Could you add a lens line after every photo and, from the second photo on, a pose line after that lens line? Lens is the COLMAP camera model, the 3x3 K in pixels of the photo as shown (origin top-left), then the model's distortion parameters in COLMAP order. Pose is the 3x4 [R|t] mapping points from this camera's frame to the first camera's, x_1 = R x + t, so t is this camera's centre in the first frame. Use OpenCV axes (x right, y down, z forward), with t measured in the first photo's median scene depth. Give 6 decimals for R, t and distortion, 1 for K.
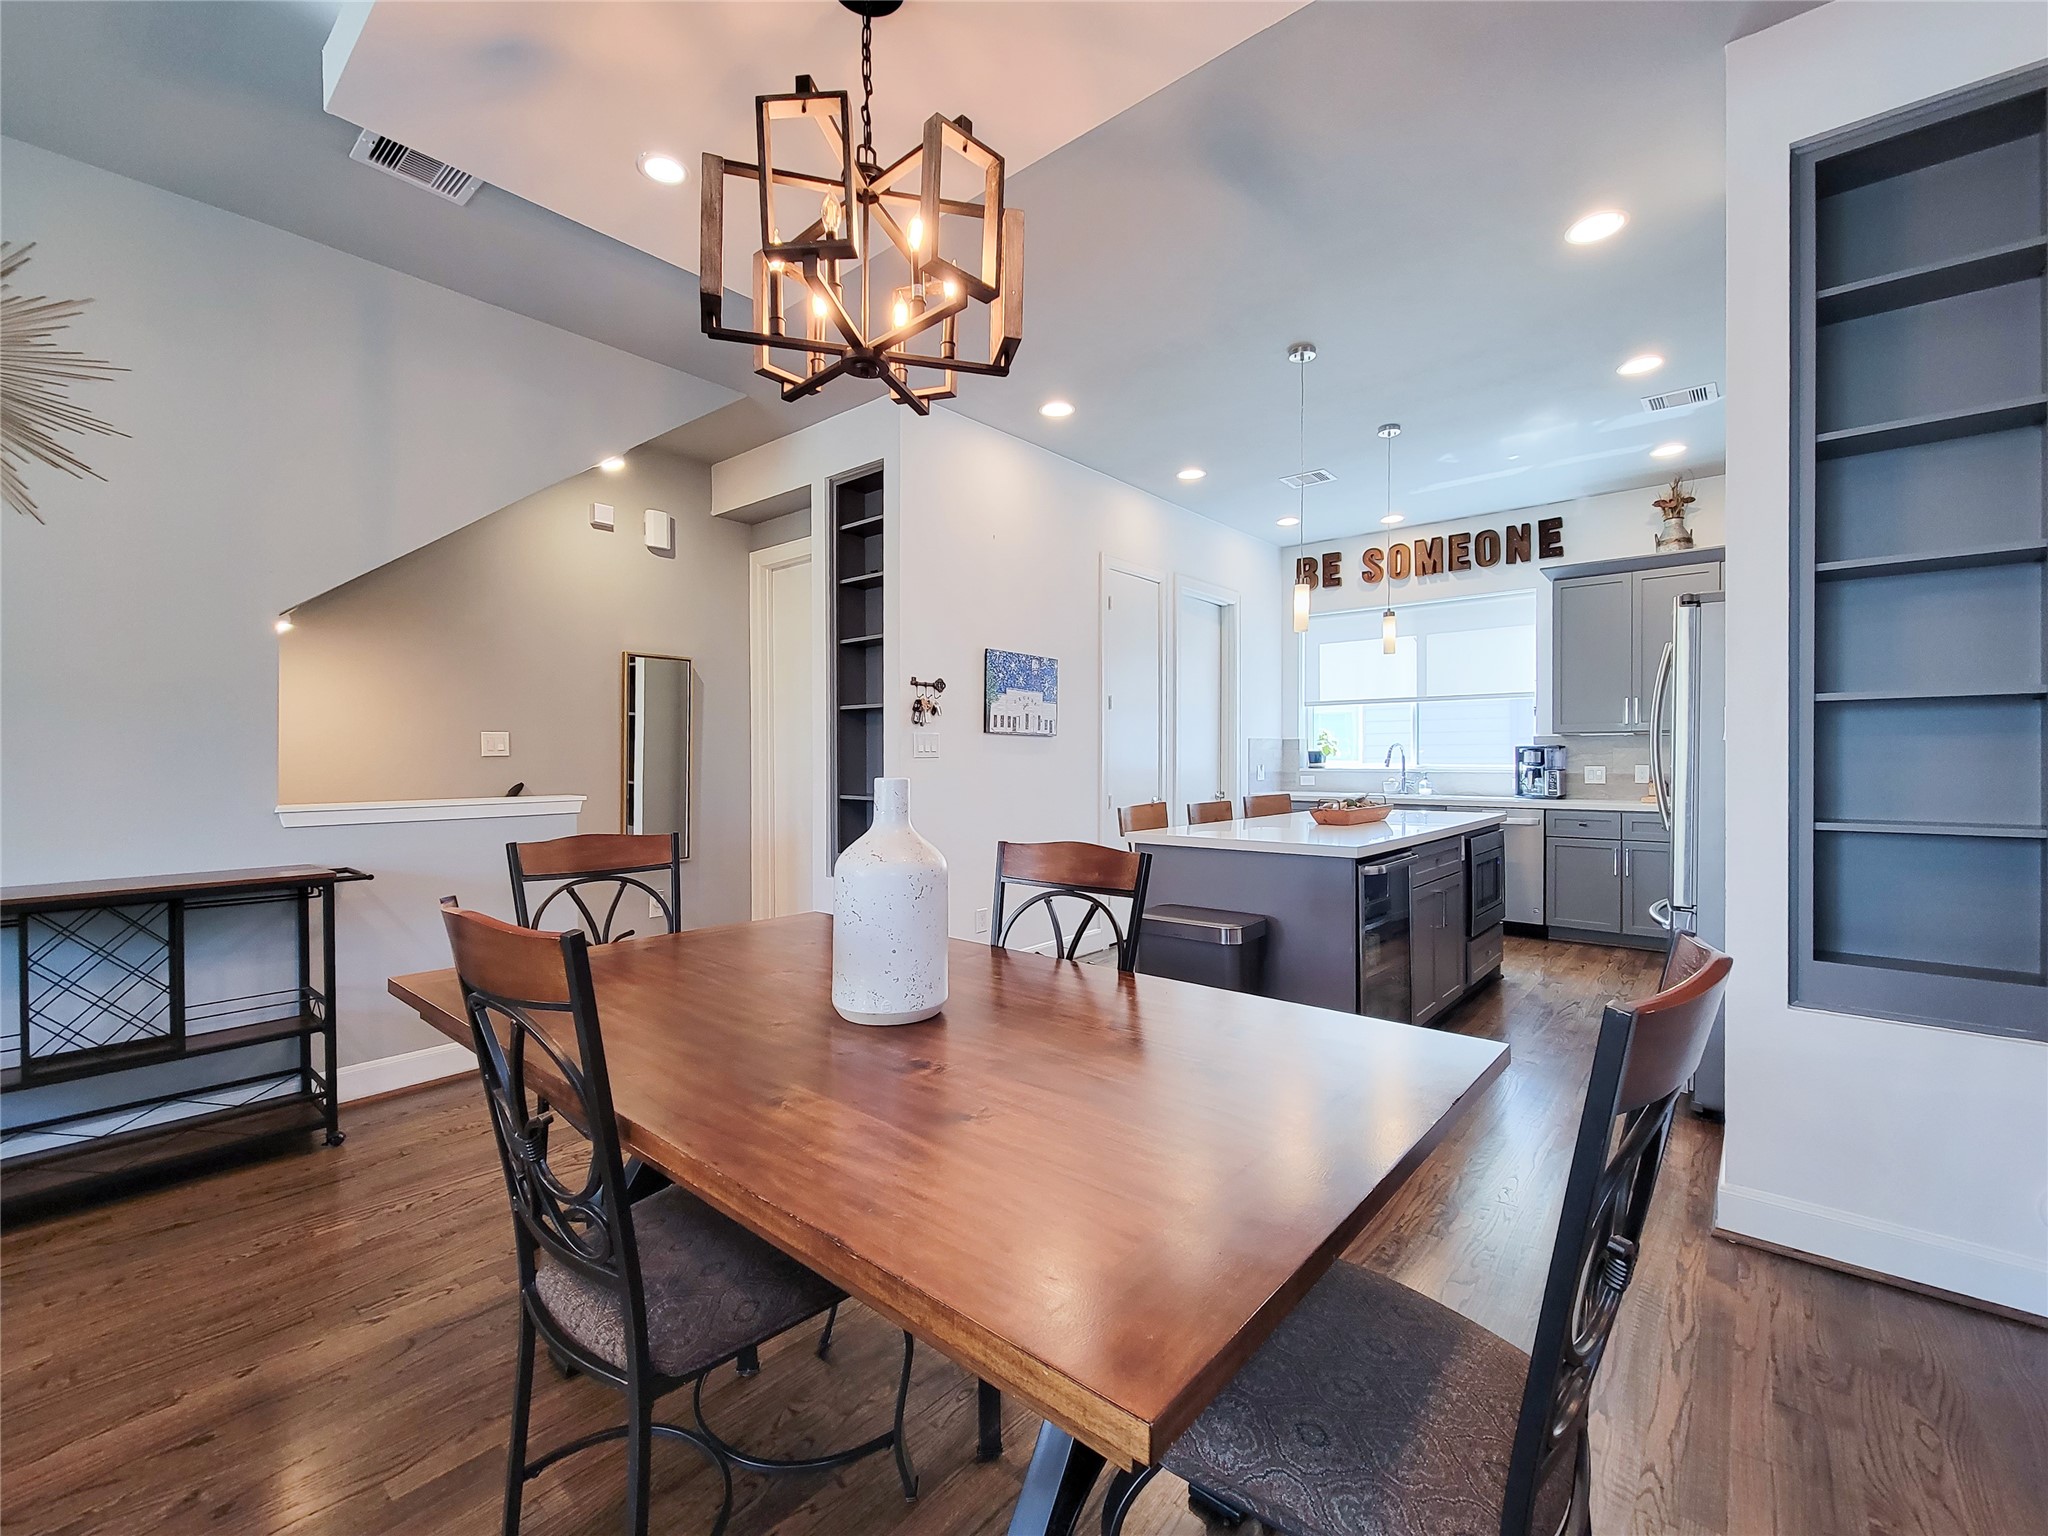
lens RADIAL K [[838.6, 0, 1029.0], [0, 838.6, 765.0], [0, 0, 1]] dist [-0.001889, -0.001063]
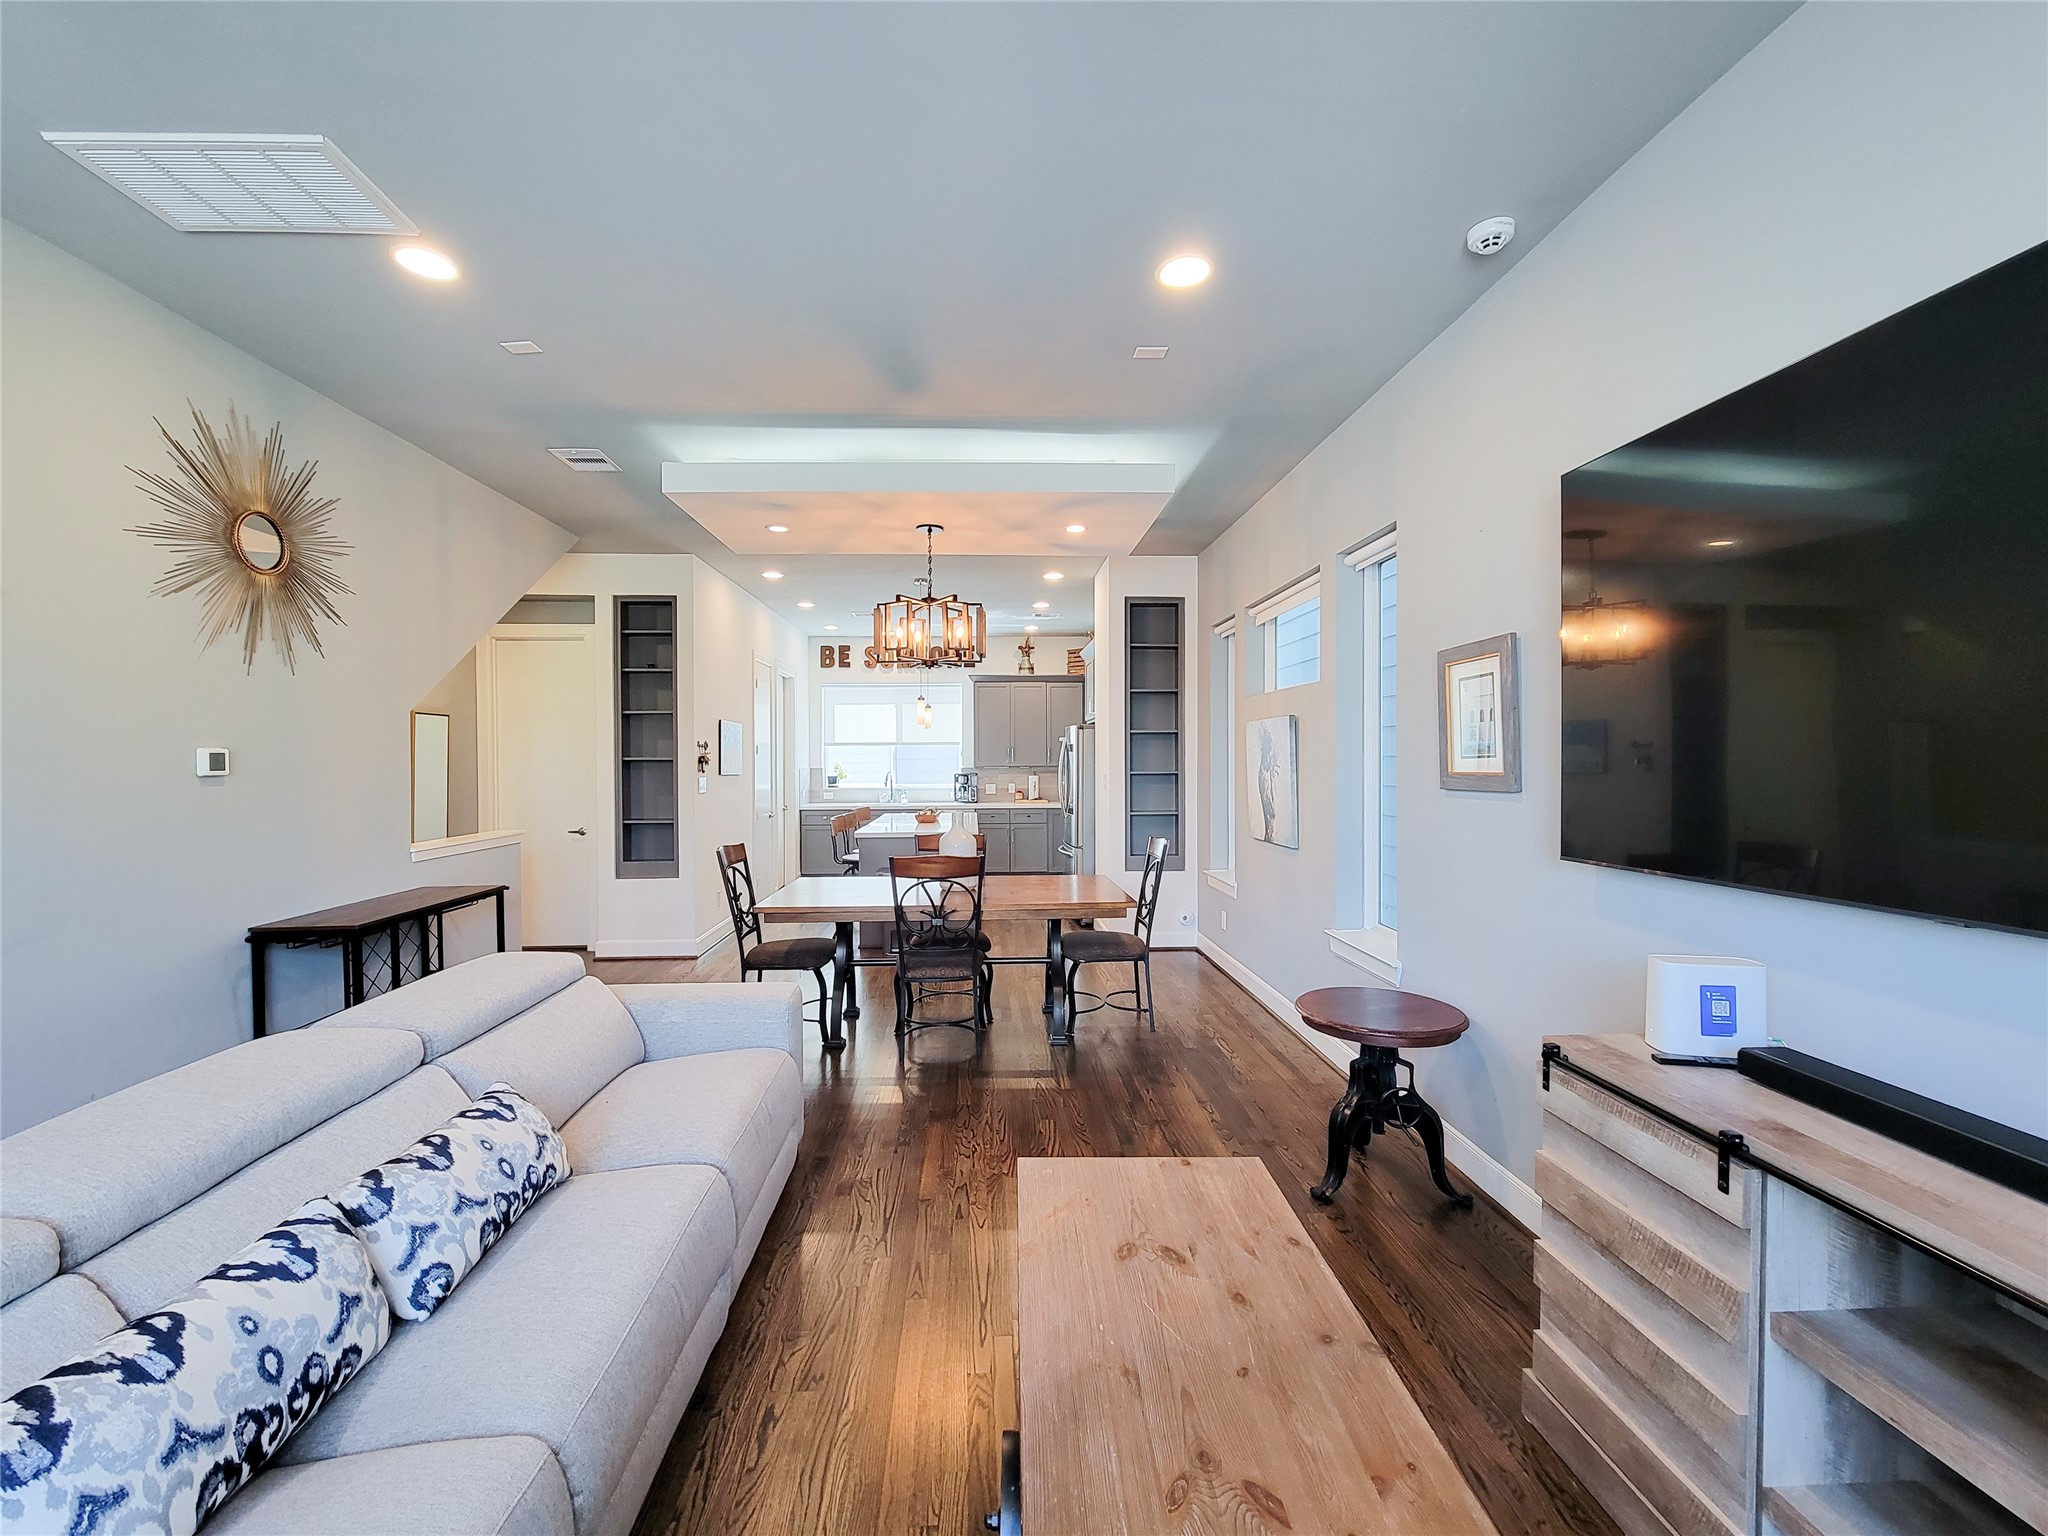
lens RADIAL K [[838.6, 0, 1017.1], [0, 838.6, 768.7], [0, 0, 1]] dist [-0.001889, -0.001063]
pose [[0.723503, -0.008394, 0.690270, -0.530404], [0.009799, 0.999950, 0.001889, -0.034722], [-0.690252, 0.005397, 0.723549, -0.354727]]
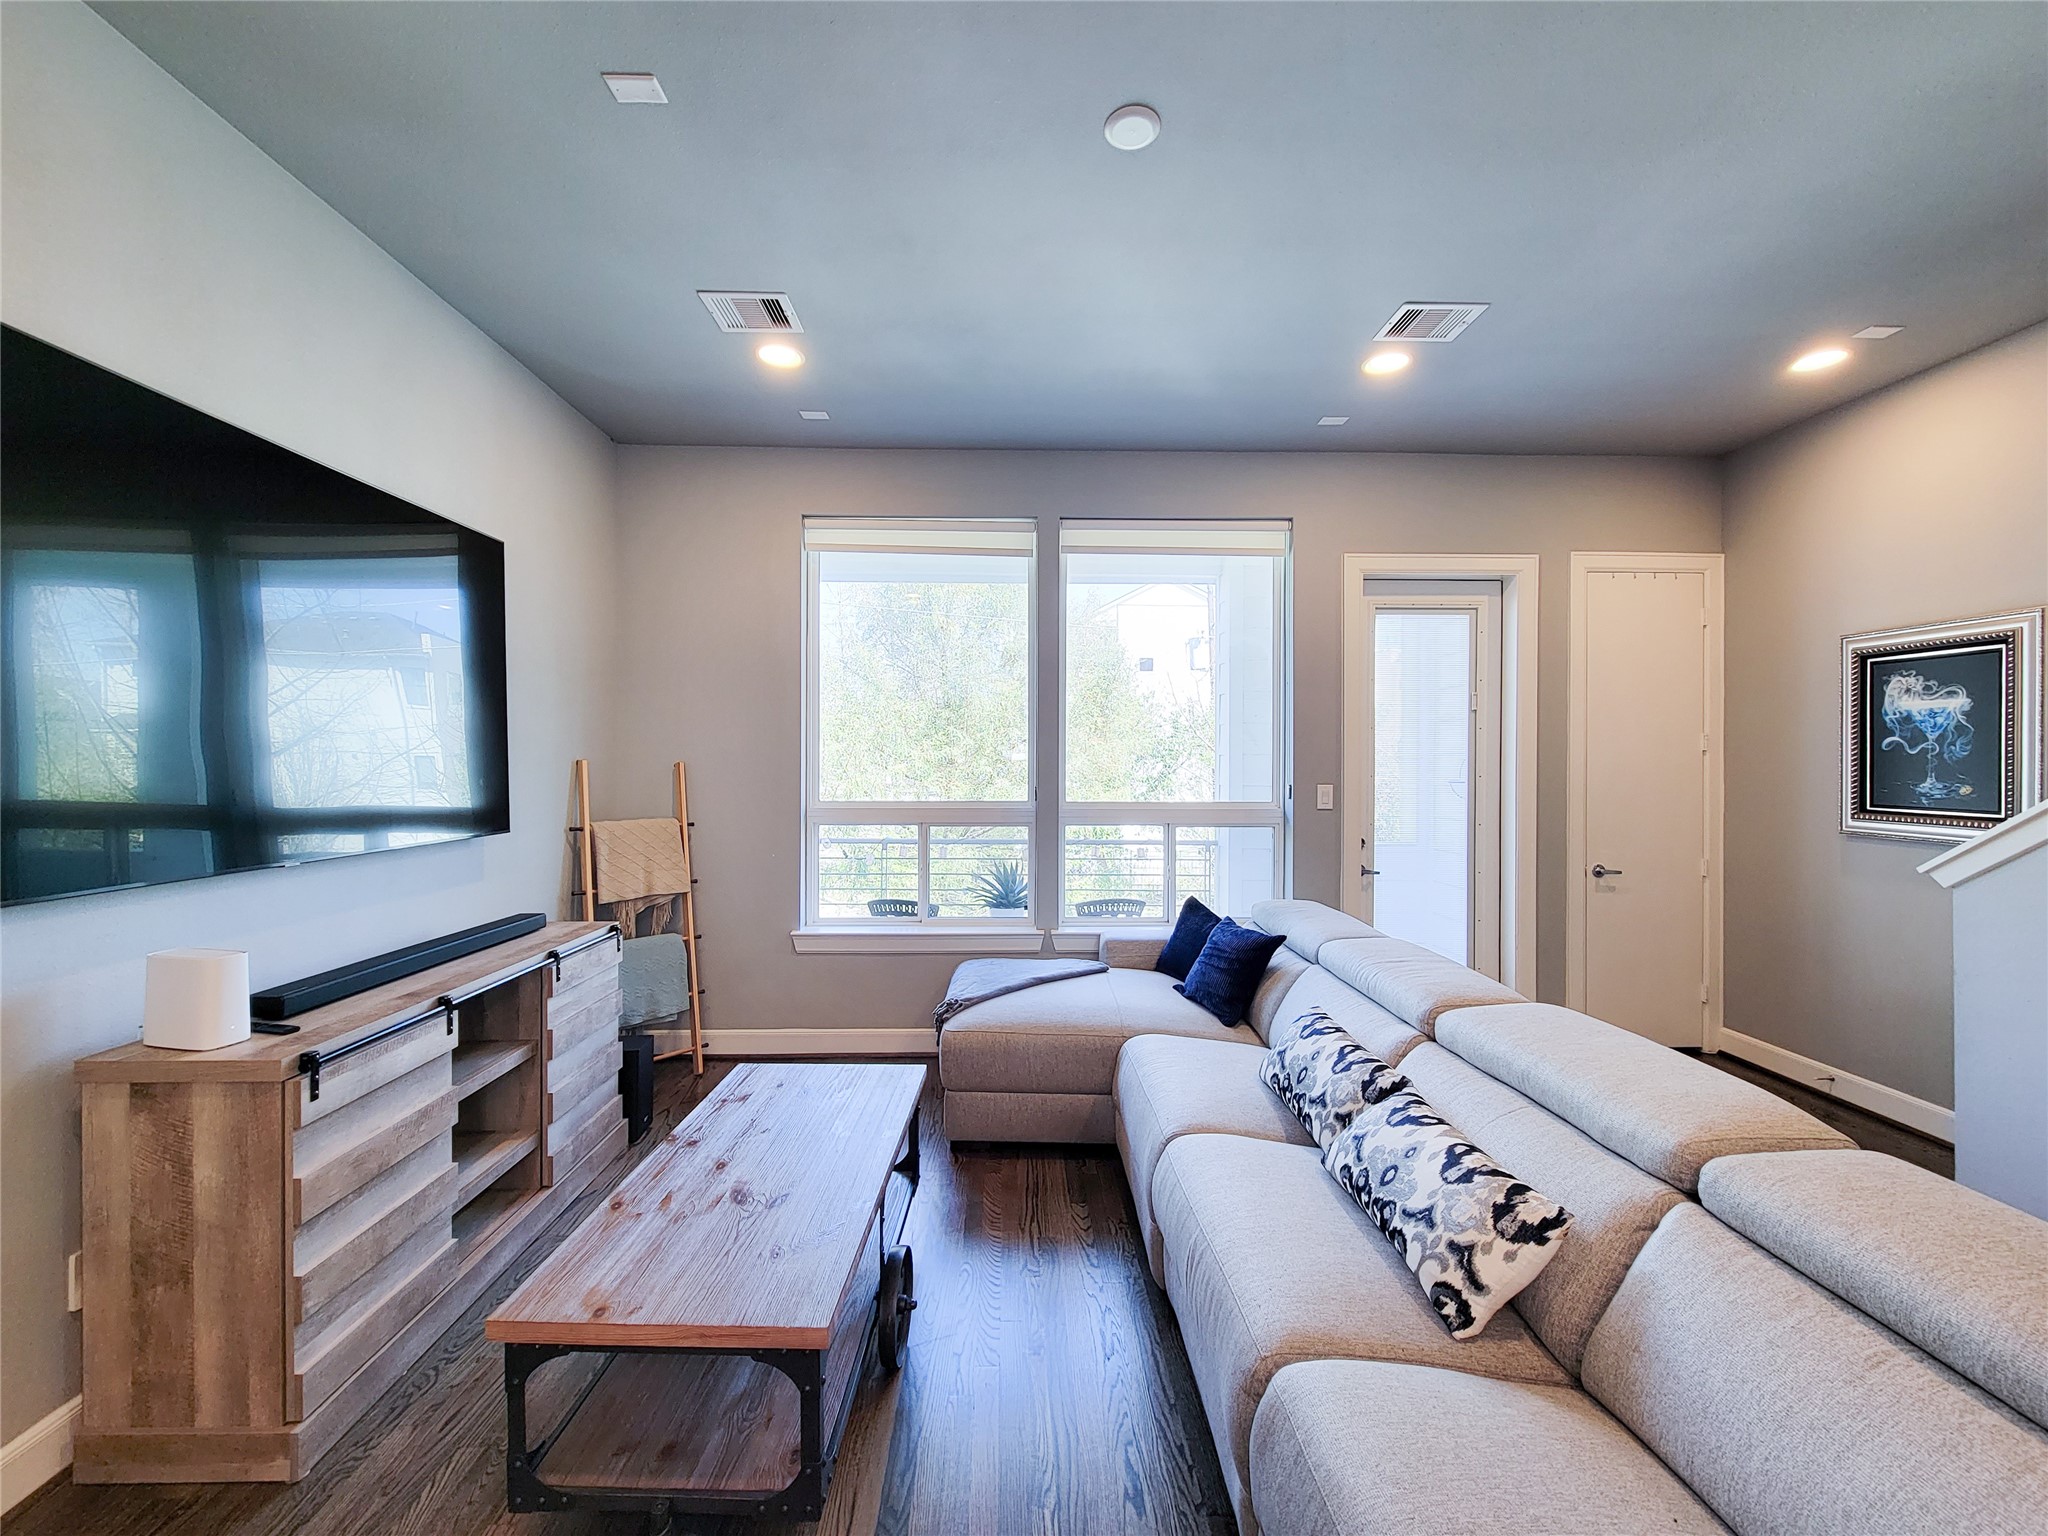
lens RADIAL K [[838.6, 0, 1022.3], [0, 838.6, 757.9], [0, 0, 1]] dist [-0.001889, -0.001063]
pose [[-0.743226, -0.003460, -0.669032, -0.170620], [-0.008418, 0.999956, 0.004180, -0.038248], [0.668988, 0.008739, -0.743222, 0.113754]]
